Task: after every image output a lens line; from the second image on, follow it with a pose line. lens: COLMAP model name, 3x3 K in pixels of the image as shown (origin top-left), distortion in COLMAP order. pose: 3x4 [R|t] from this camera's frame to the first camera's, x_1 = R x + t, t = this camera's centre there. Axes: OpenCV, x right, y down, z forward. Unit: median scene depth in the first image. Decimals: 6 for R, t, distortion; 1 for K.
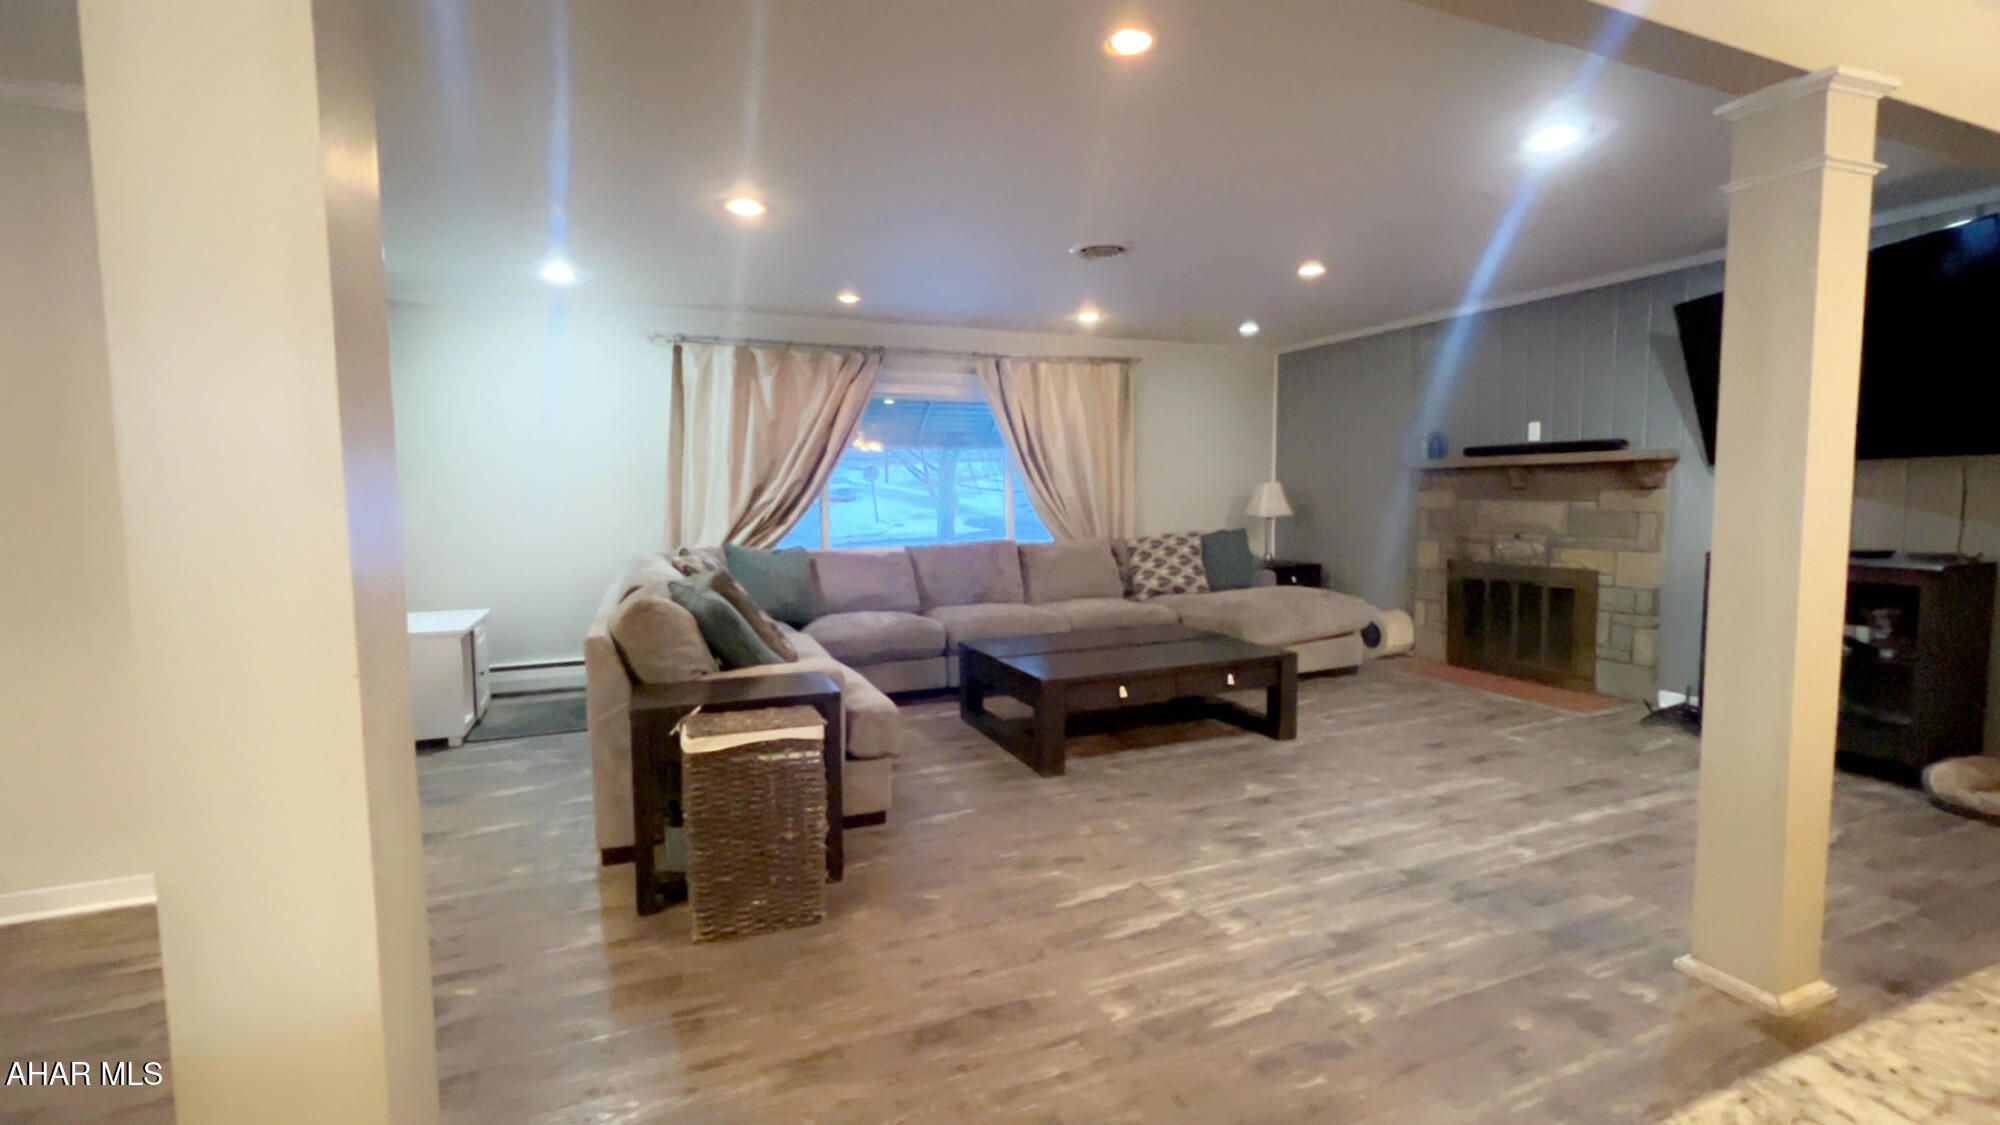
lens RADIAL K [[888.5, 0, 1004.0], [0, 888.5, 562.5], [0, 0, 1]] dist [-0.000193, 0.000004]
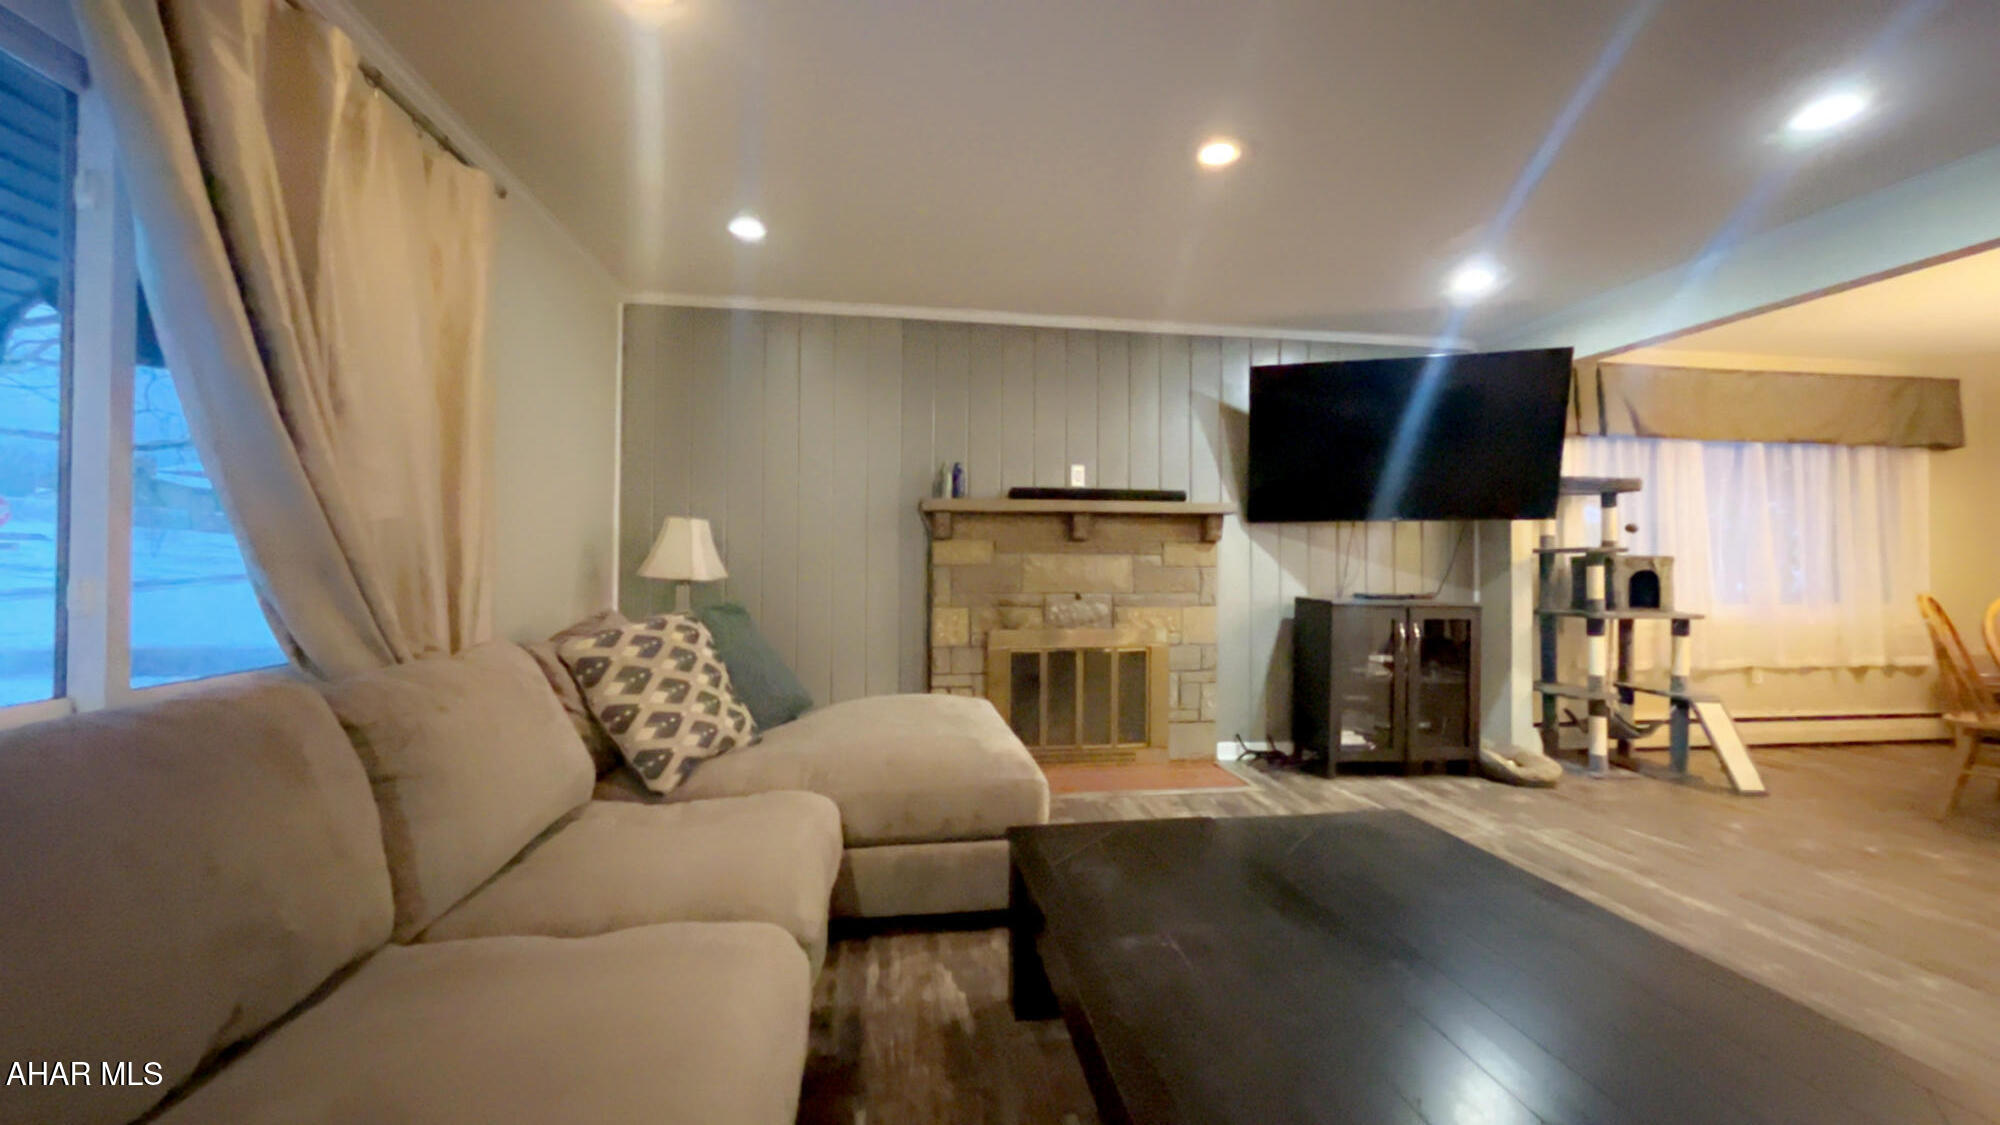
lens RADIAL K [[793.3, 0, 1000.3], [0, 793.3, 556.4], [0, 0, 1]] dist [0.001177, 0.000099]
pose [[0.254554, 0.019214, 0.966868, -0.176149], [0.070215, 0.996797, -0.038295, -0.044517], [-0.964506, 0.077636, 0.252389, 0.894404]]
